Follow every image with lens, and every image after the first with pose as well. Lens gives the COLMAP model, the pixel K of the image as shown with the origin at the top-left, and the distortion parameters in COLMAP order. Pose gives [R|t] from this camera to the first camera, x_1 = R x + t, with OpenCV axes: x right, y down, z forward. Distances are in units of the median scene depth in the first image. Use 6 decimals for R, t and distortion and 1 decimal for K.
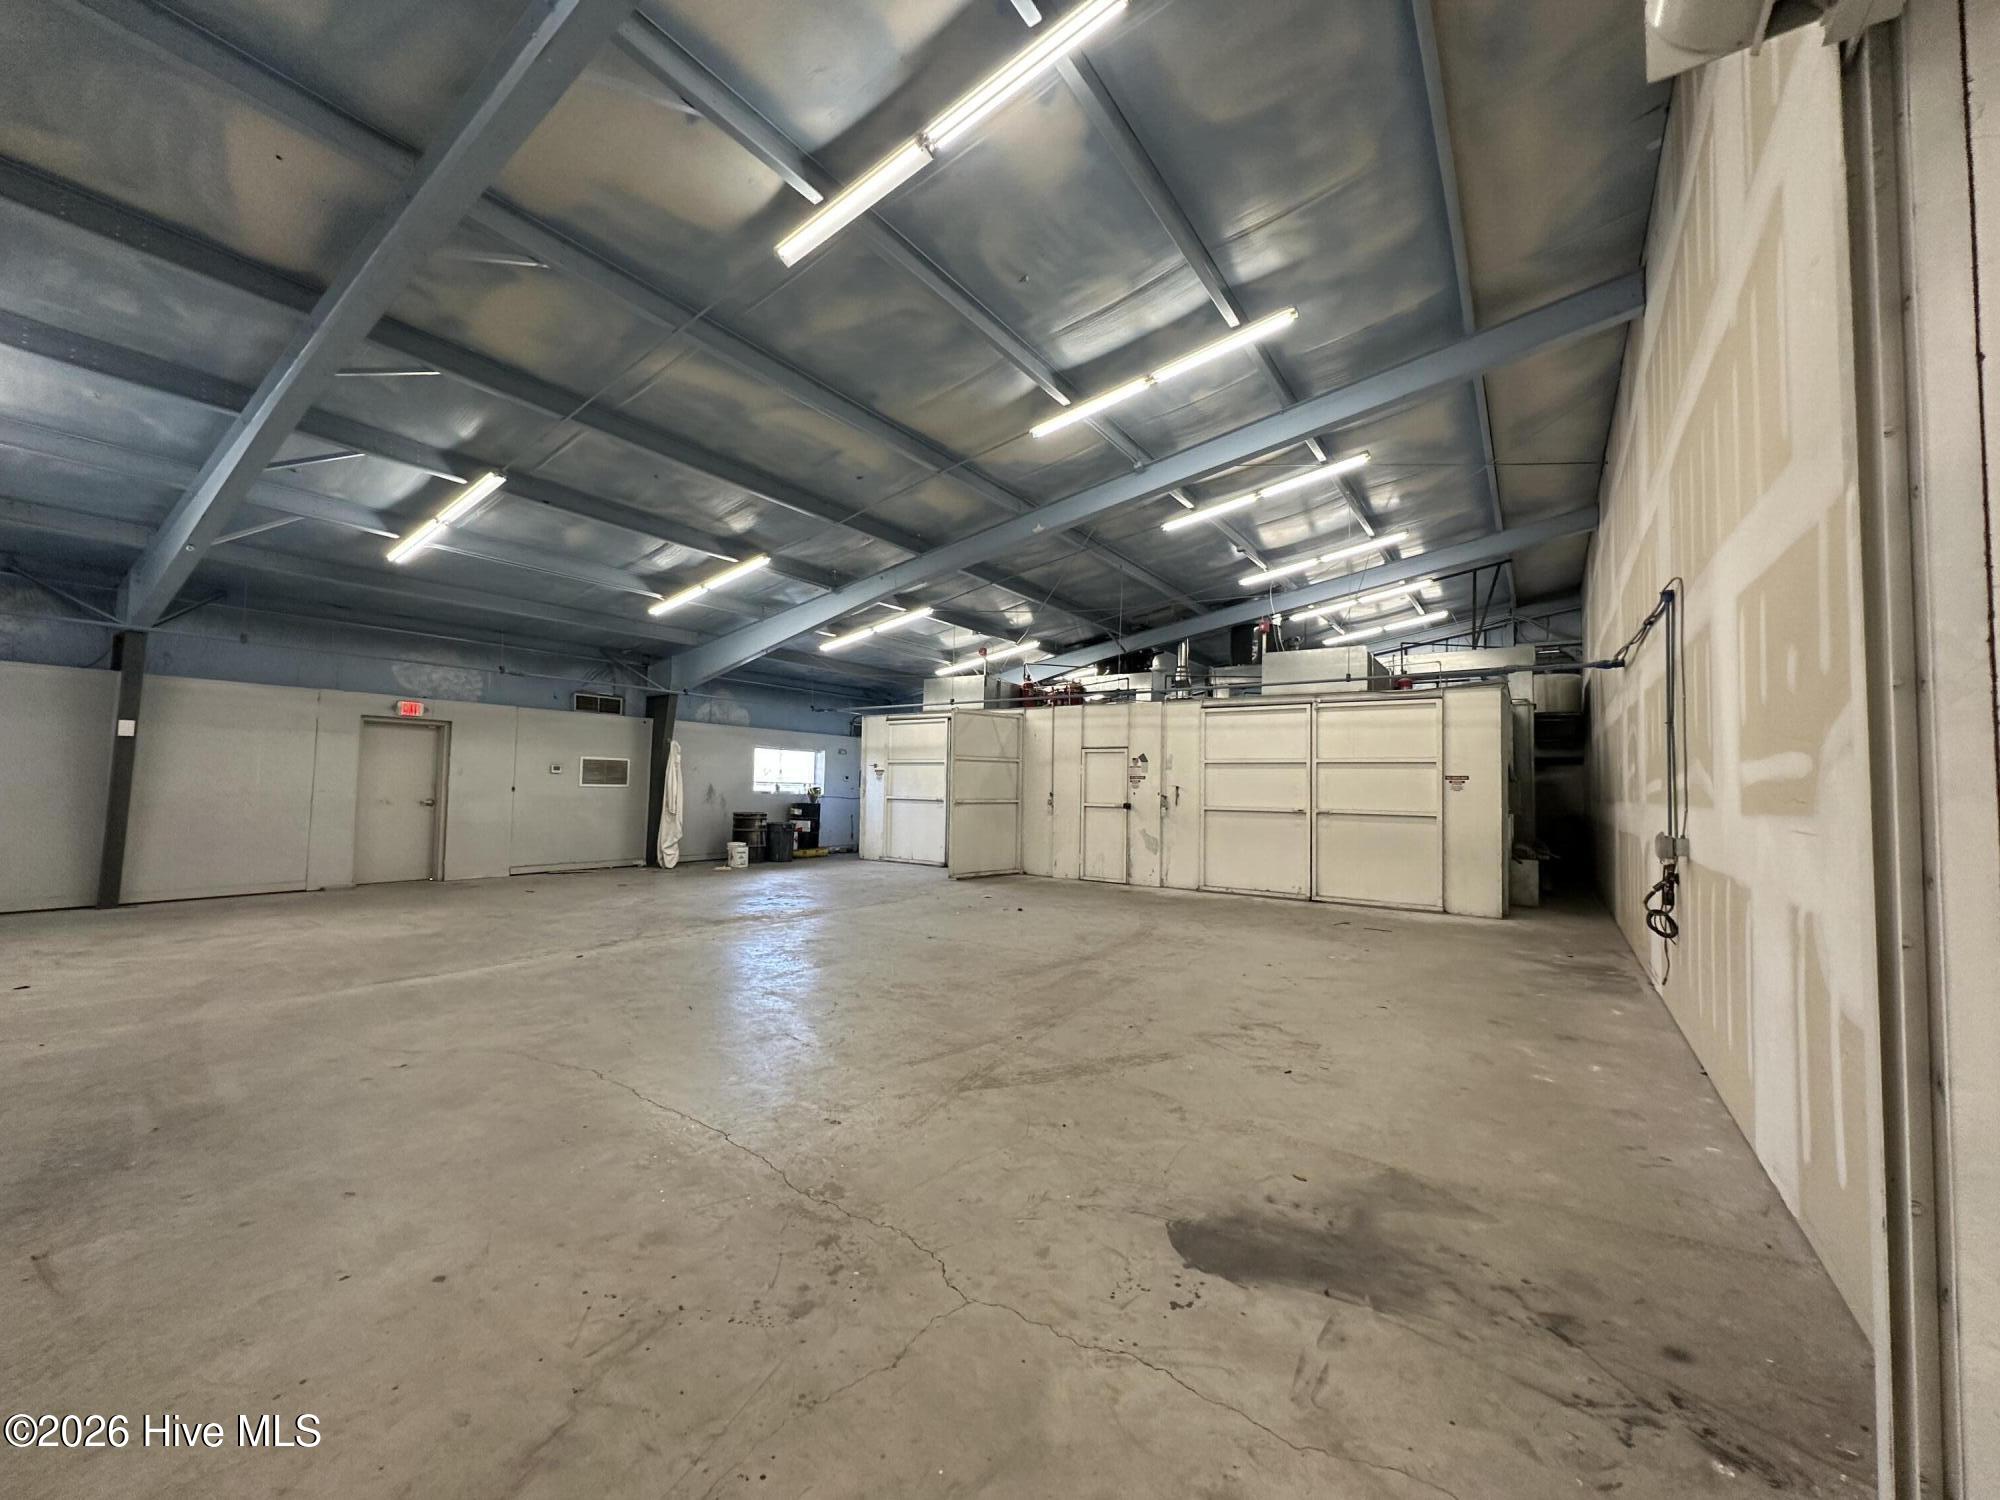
lens RADIAL K [[797.1, 0, 1000.0], [0, 797.1, 750.0], [0, 0, 1]] dist [-0.003577, 0.000673]
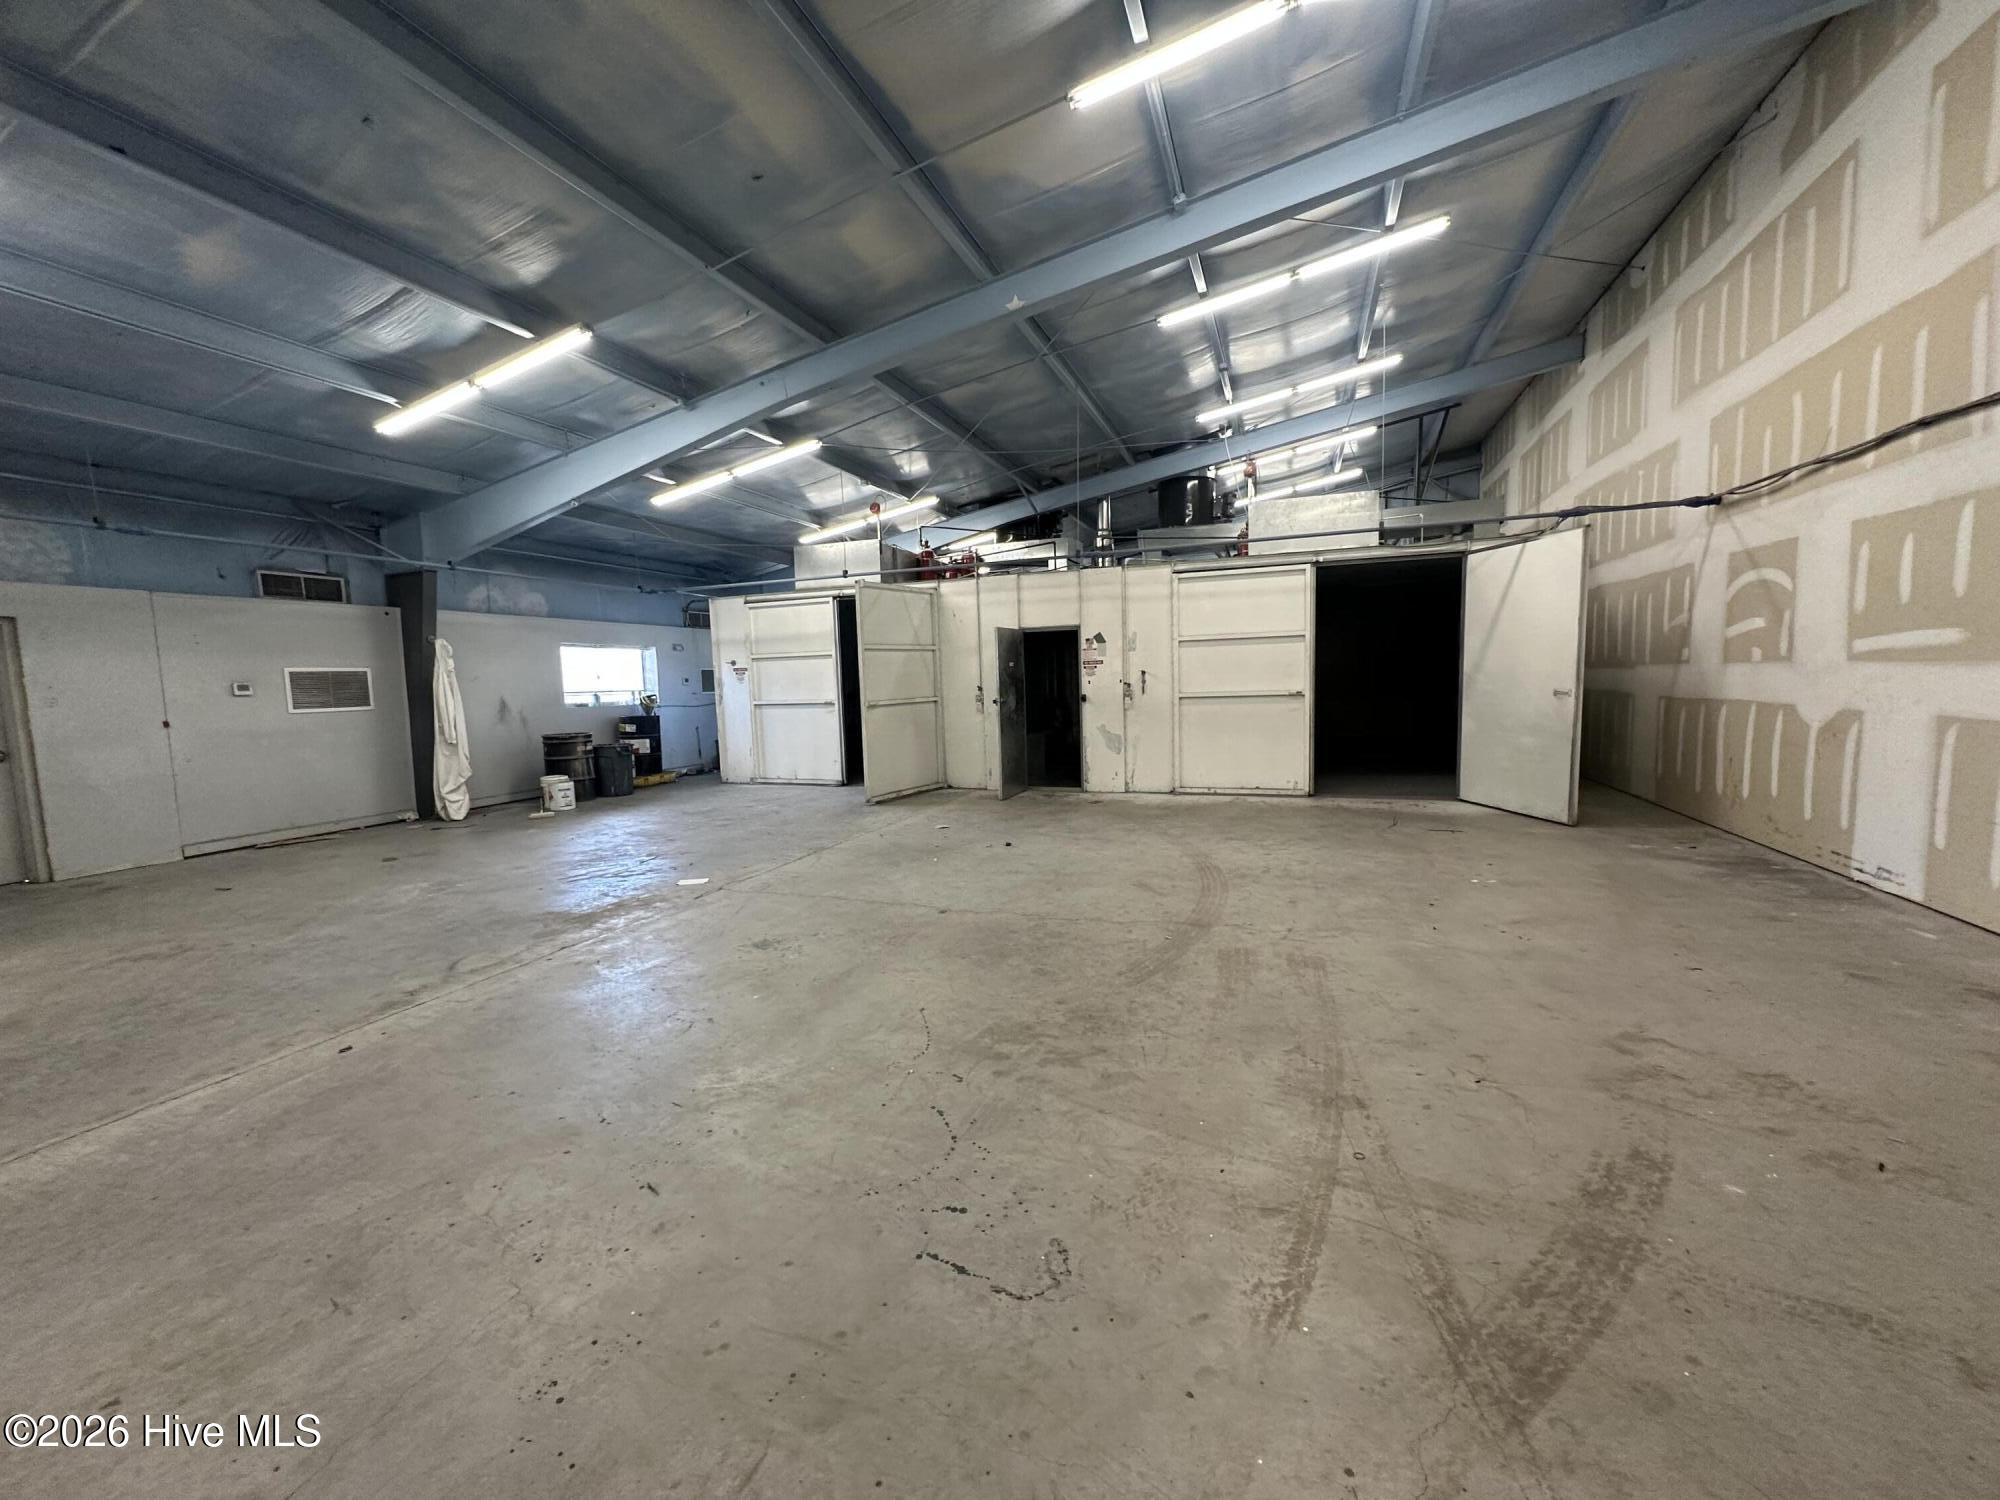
lens RADIAL K [[797.1, 0, 1000.0], [0, 797.1, 750.0], [0, 0, 1]] dist [-0.003577, 0.000673]
pose [[0.968859, -0.069839, 0.237561, -0.134066], [0.036846, 0.989382, 0.140591, 0.005806], [-0.244858, -0.127459, 0.961145, 0.253293]]
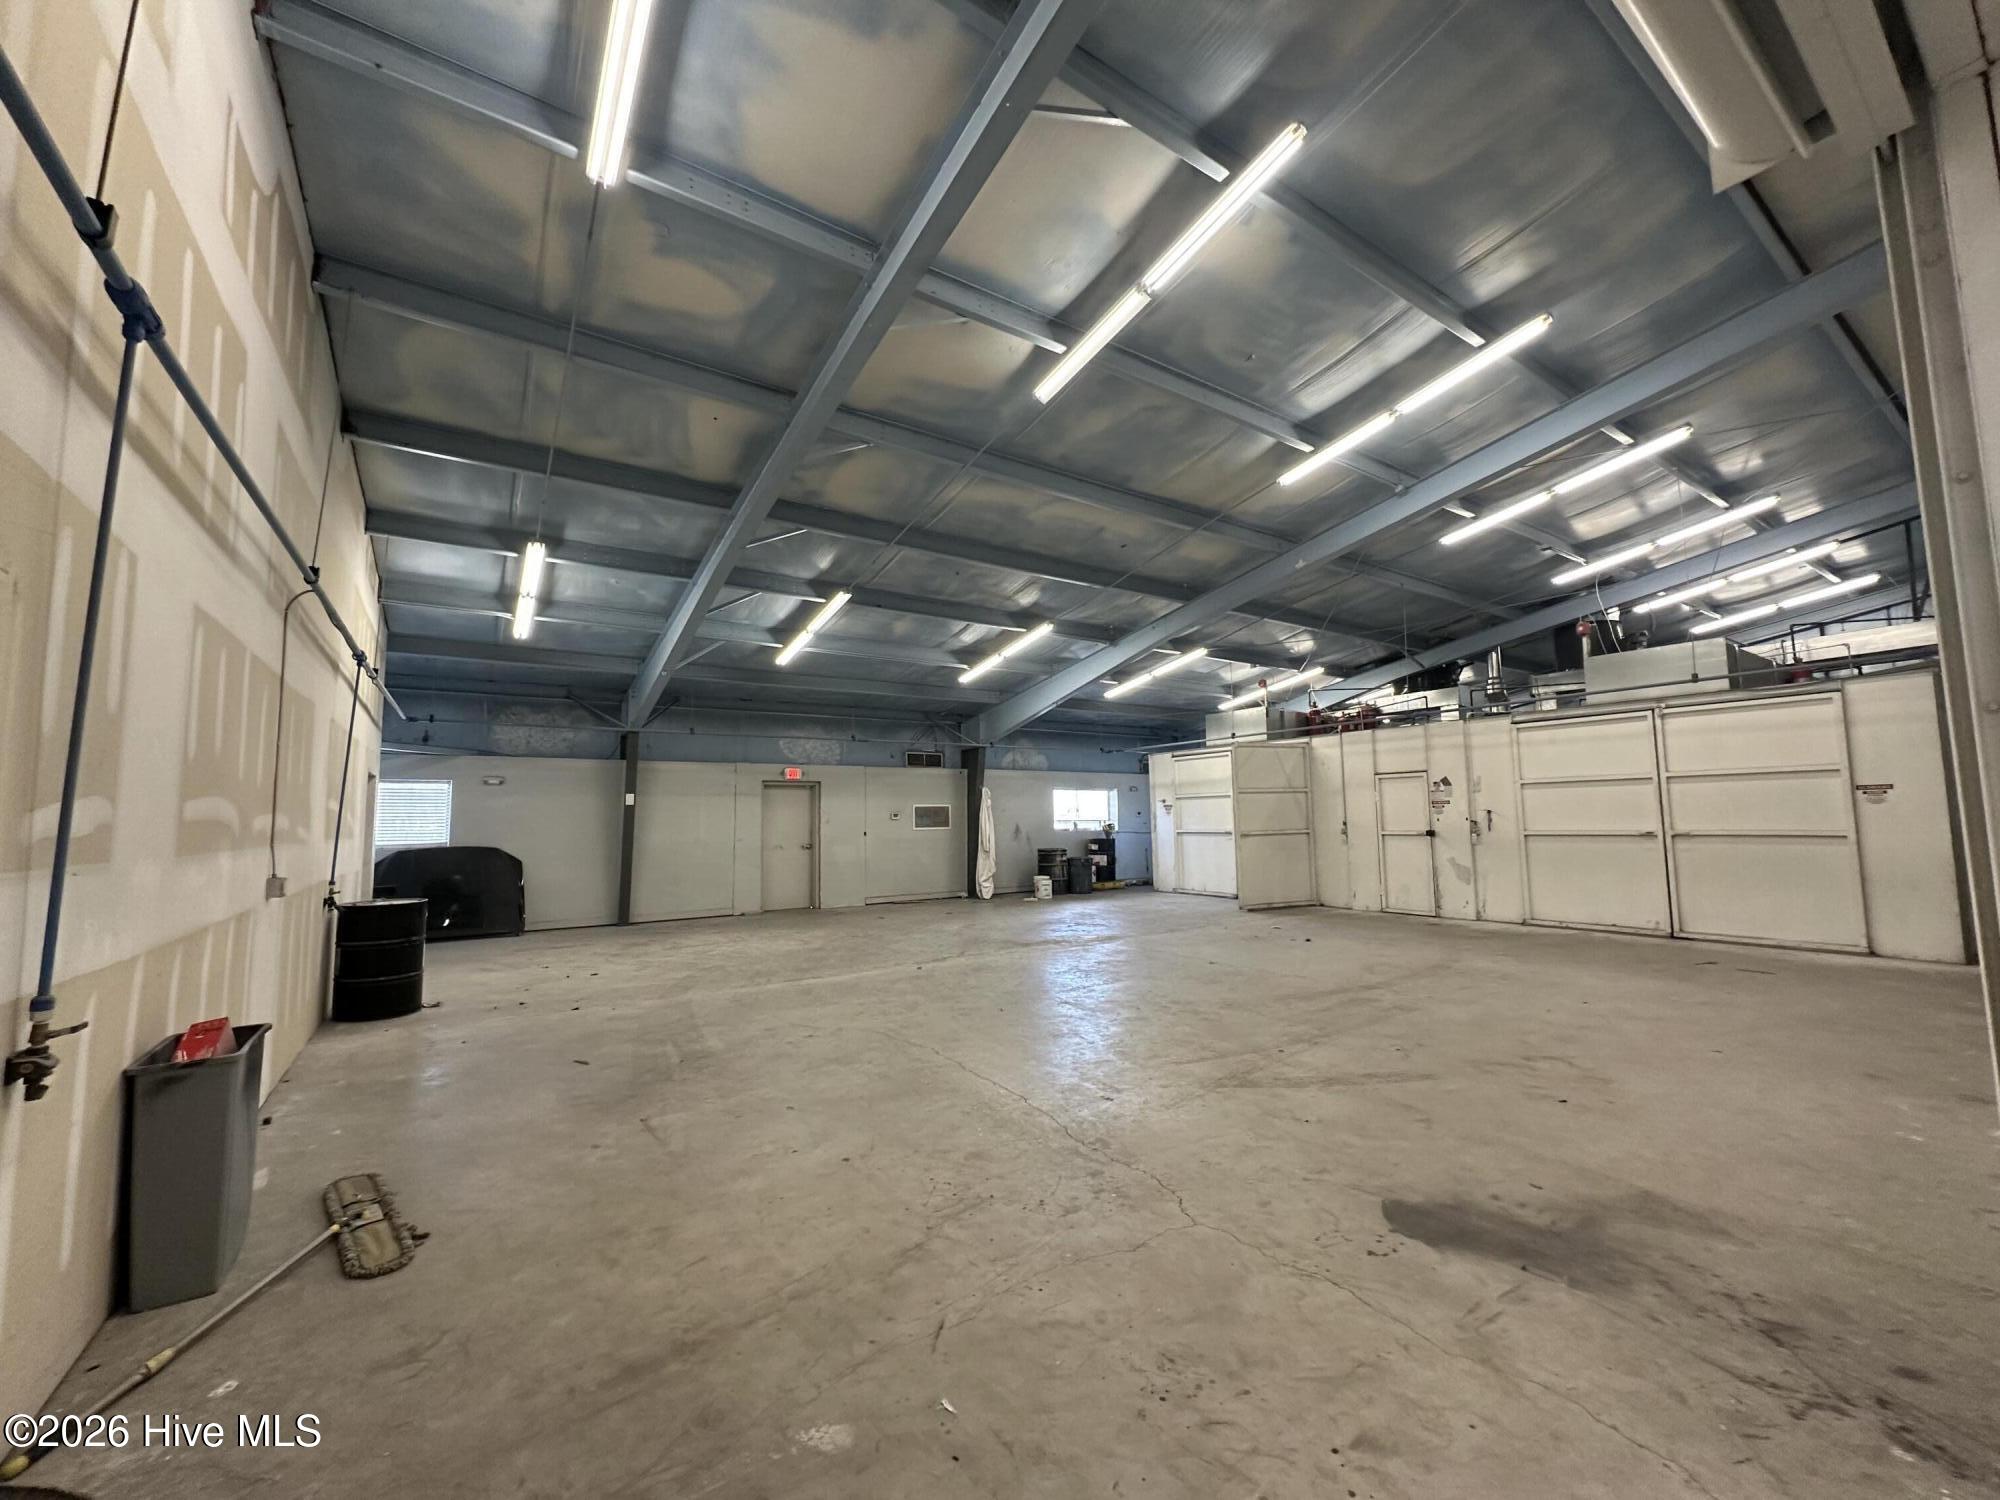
lens RADIAL K [[797.1, 0, 1000.0], [0, 797.1, 750.0], [0, 0, 1]] dist [-0.003577, 0.000673]
pose [[0.929139, -0.066854, -0.363636, 0.039266], [0.051677, 0.997344, -0.051318, -0.006475], [0.366101, 0.028890, 0.930127, -0.074043]]
